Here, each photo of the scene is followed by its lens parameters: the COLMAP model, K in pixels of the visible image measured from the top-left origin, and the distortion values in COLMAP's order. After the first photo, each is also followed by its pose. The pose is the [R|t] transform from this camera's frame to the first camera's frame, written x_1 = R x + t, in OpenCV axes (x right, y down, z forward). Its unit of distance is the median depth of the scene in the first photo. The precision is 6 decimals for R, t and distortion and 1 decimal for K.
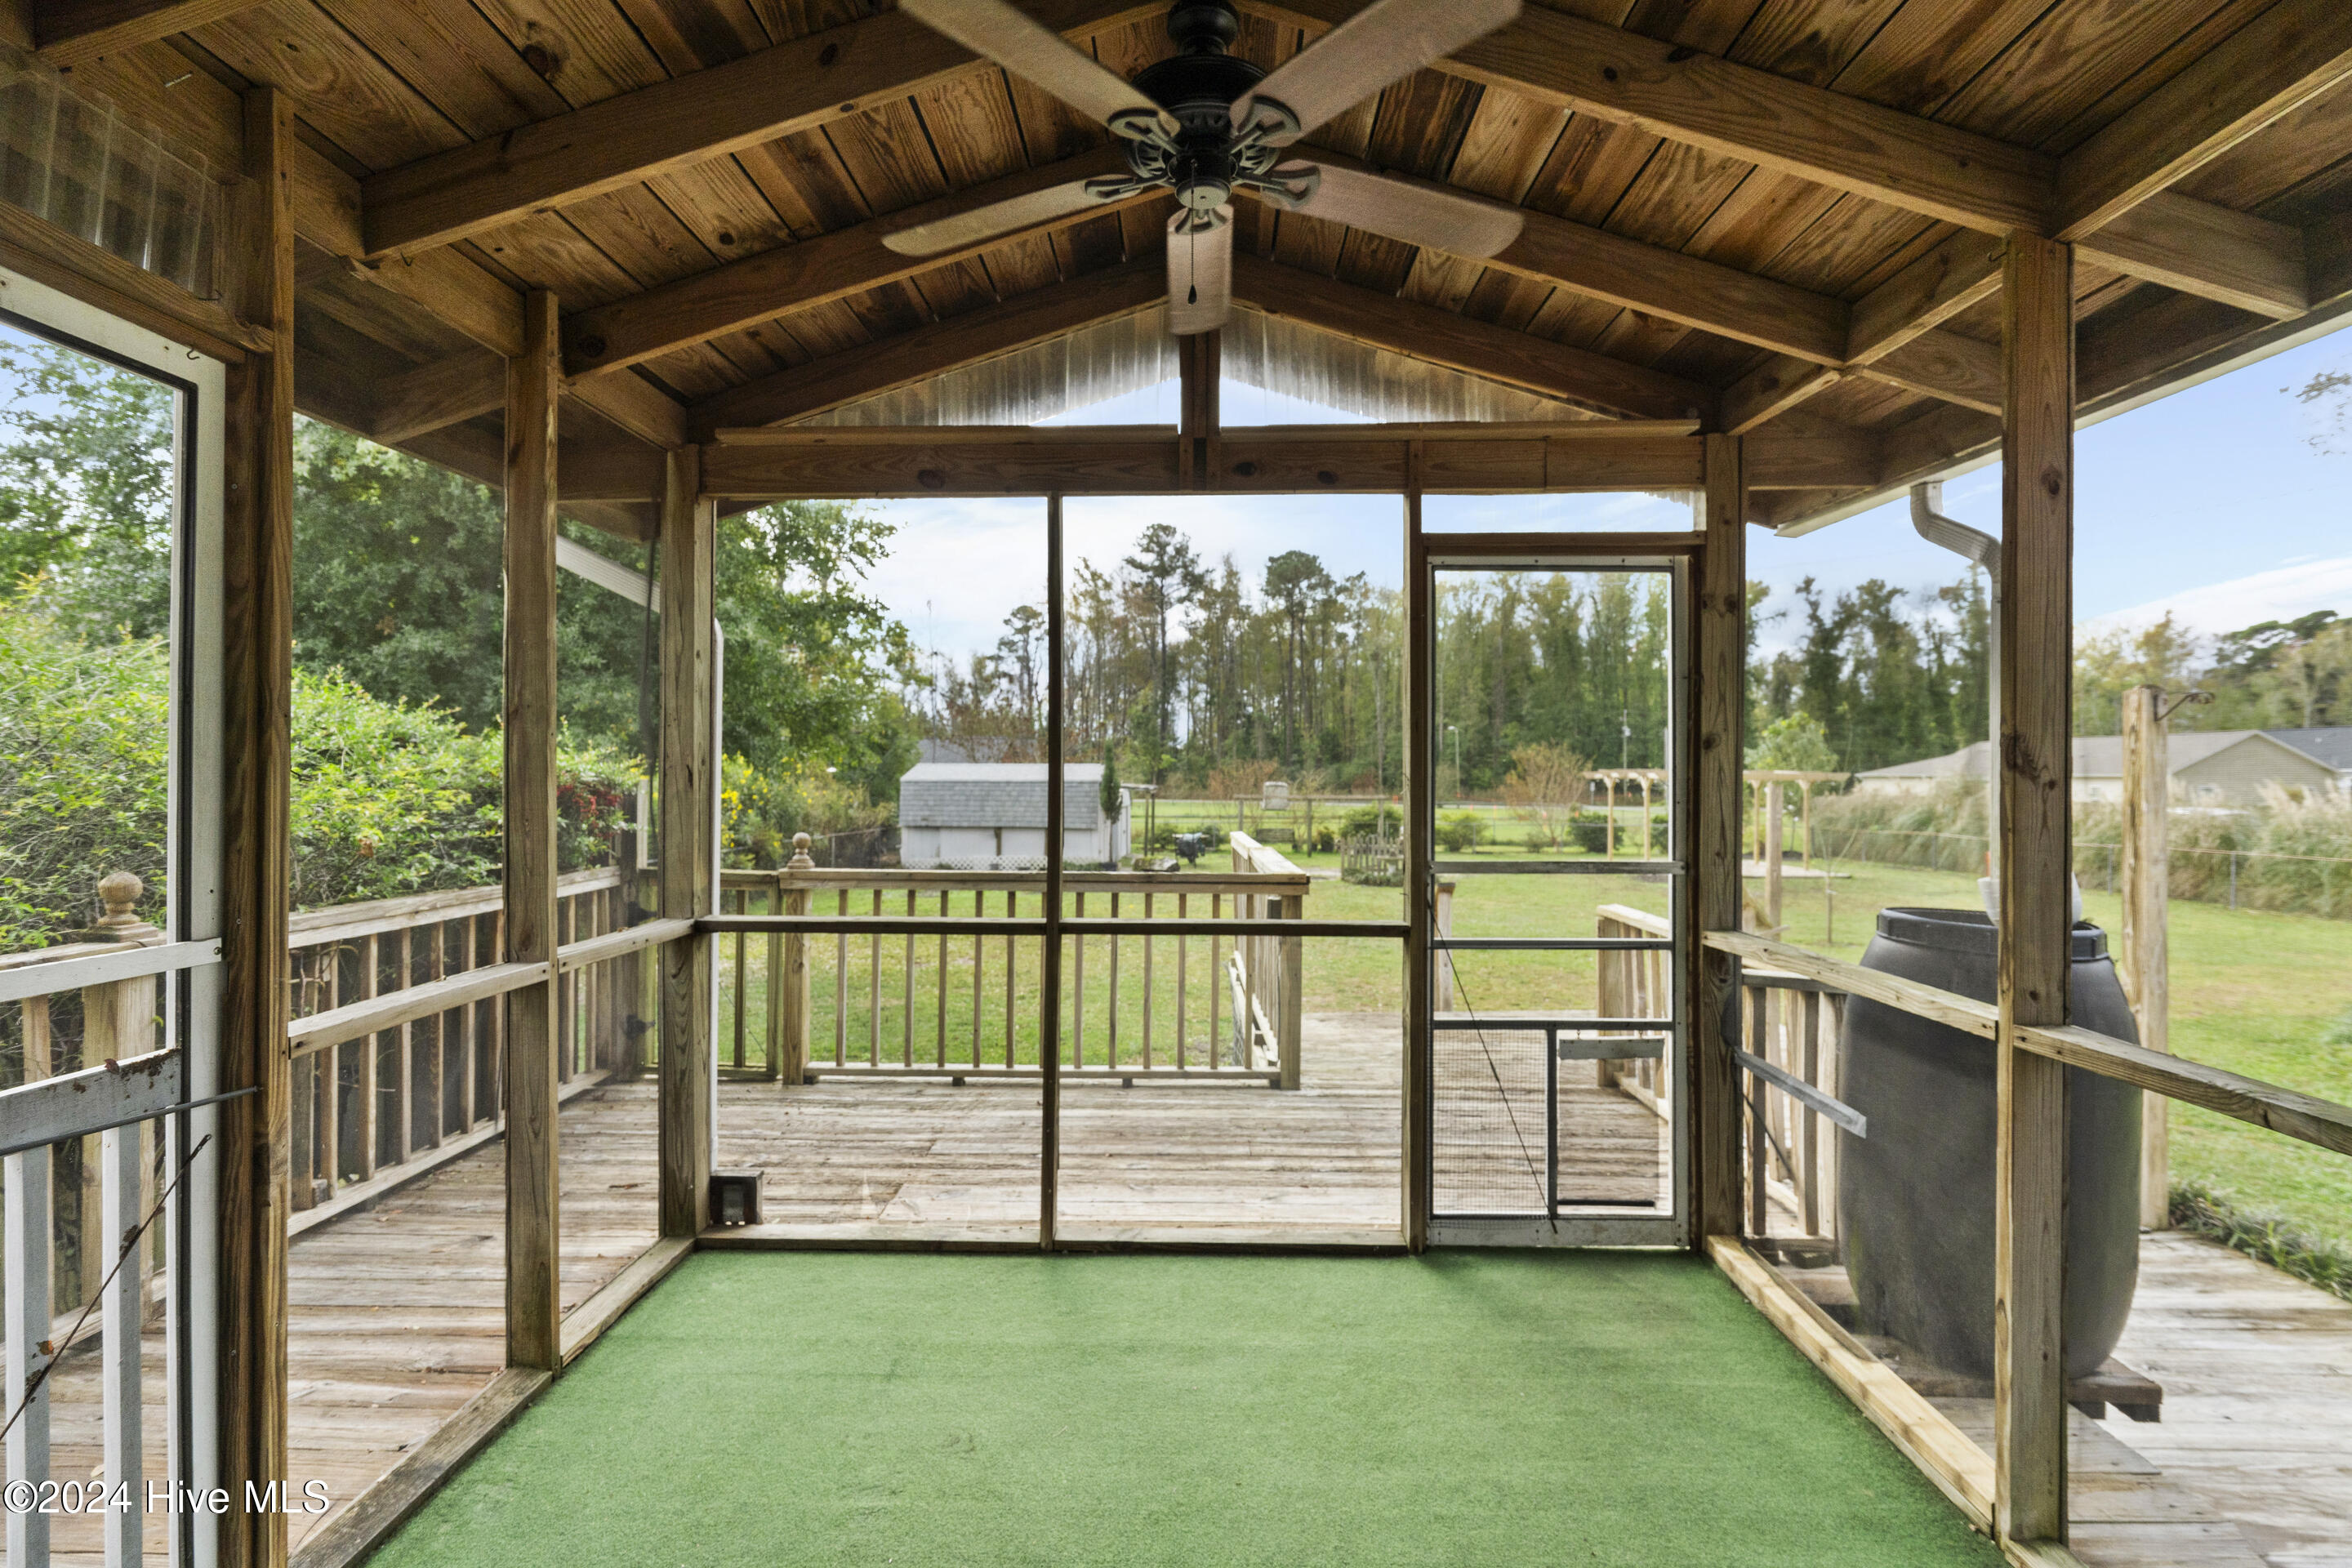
lens RADIAL K [[1087.8, 0, 1185.9], [0, 1087.8, 777.3], [0, 0, 1]] dist [-0.001517, 0.000697]
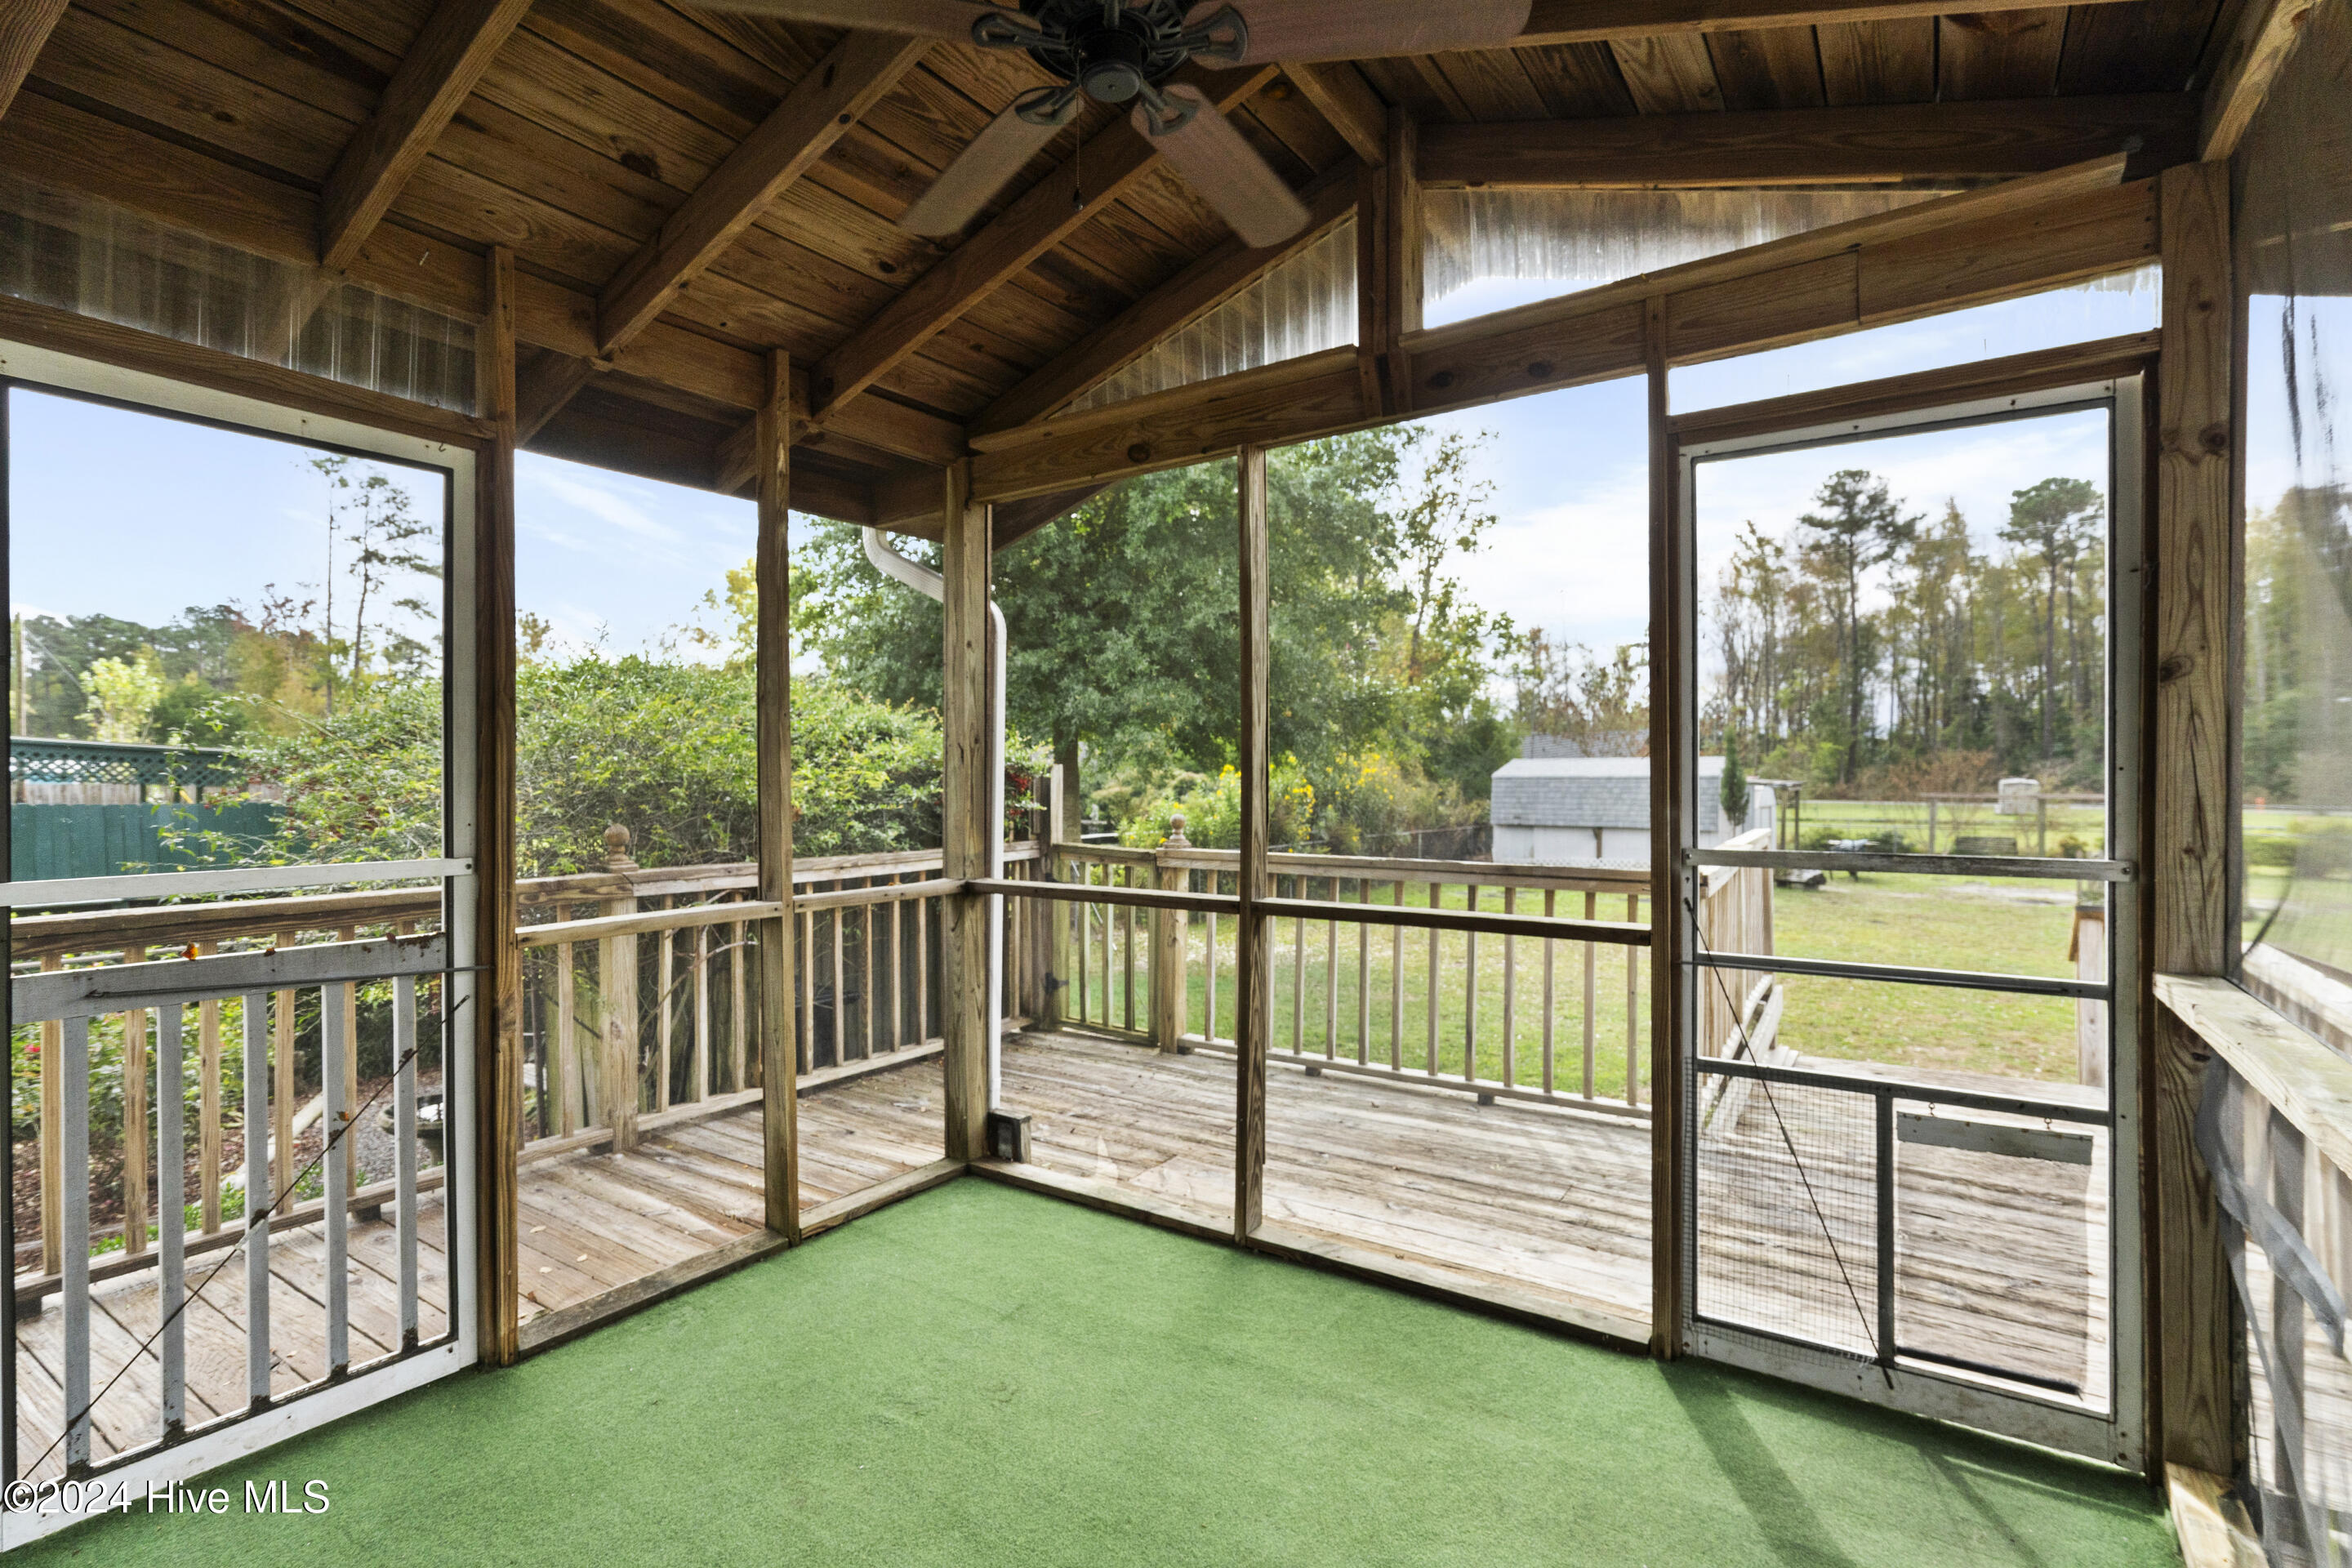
lens RADIAL K [[1112.5, 0, 1176.0], [0, 1112.5, 784.0], [0, 0, 1]] dist [-0.000986, 0.000908]
pose [[0.834506, -0.002351, -0.550993, 0.243533], [0.005476, 0.999977, 0.004026, 0.018647], [0.550971, -0.006377, 0.834500, 0.107807]]
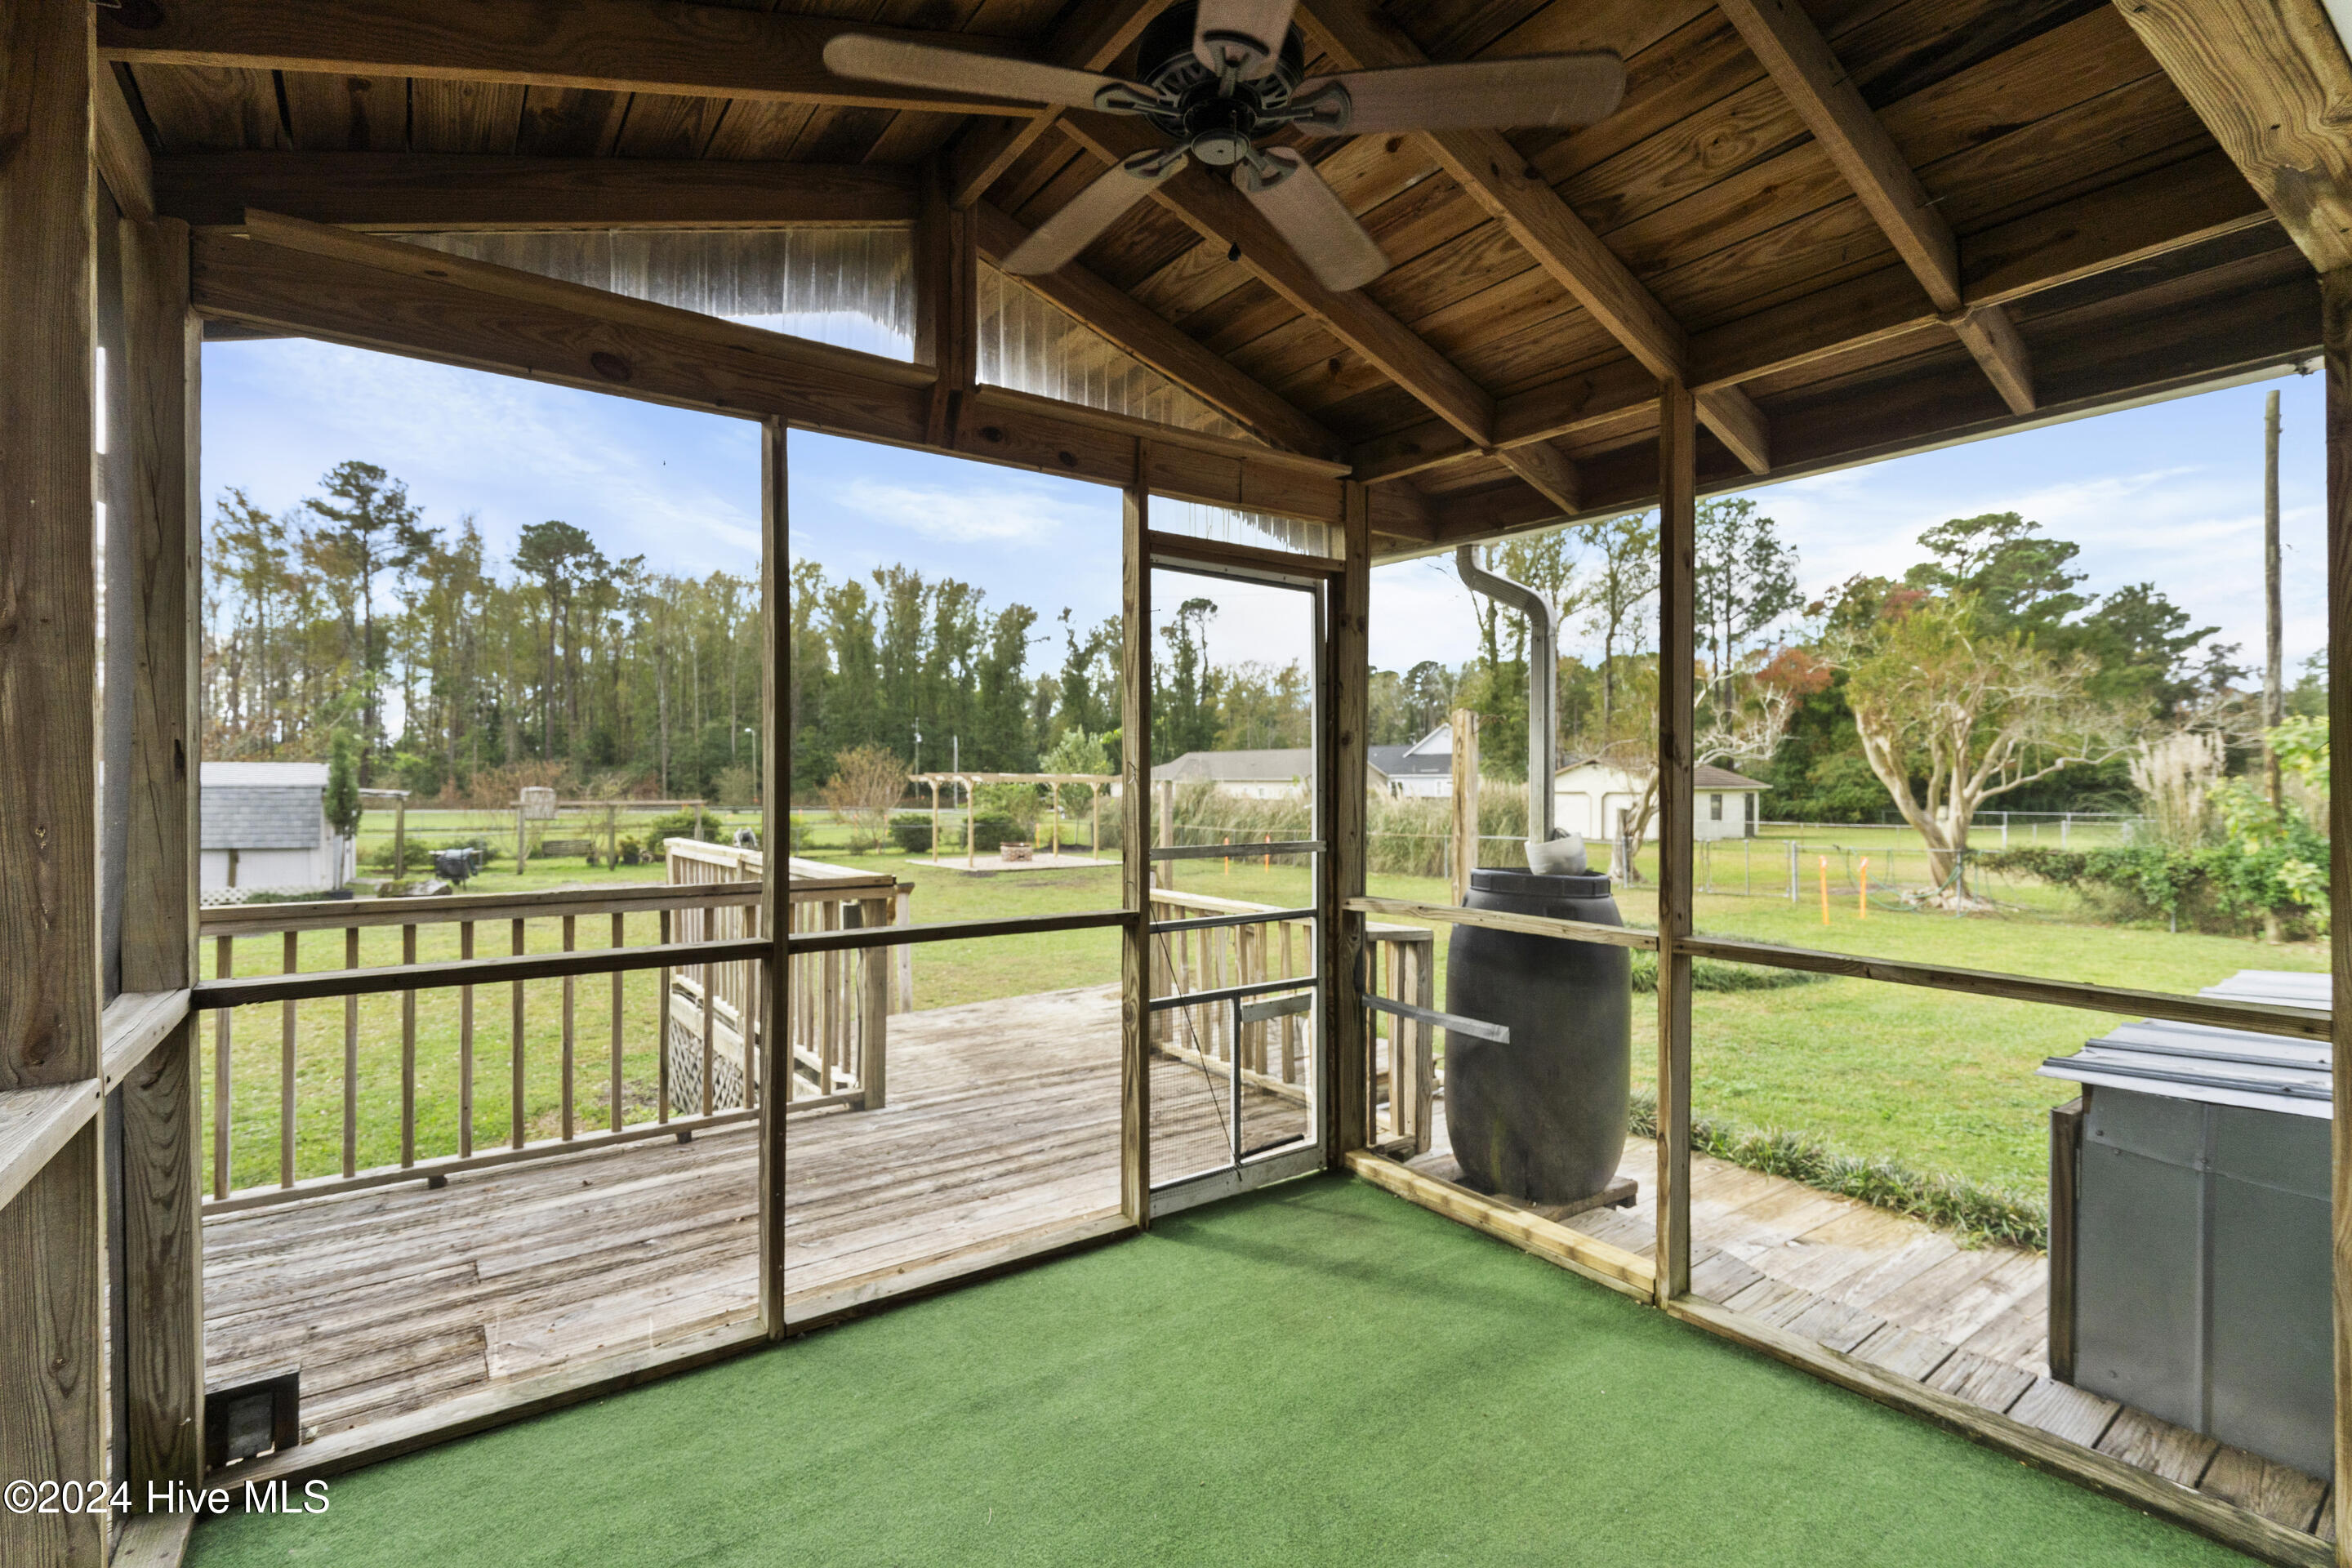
lens RADIAL K [[1073.6, 0, 1200.9], [0, 1073.6, 788.0], [0, 0, 1]] dist [-0.003194, 0.000753]
pose [[0.793754, -0.005348, 0.608216, -0.244805], [0.001972, 0.999979, 0.006219, 0.009024], [-0.608236, -0.003736, 0.793747, 0.110588]]
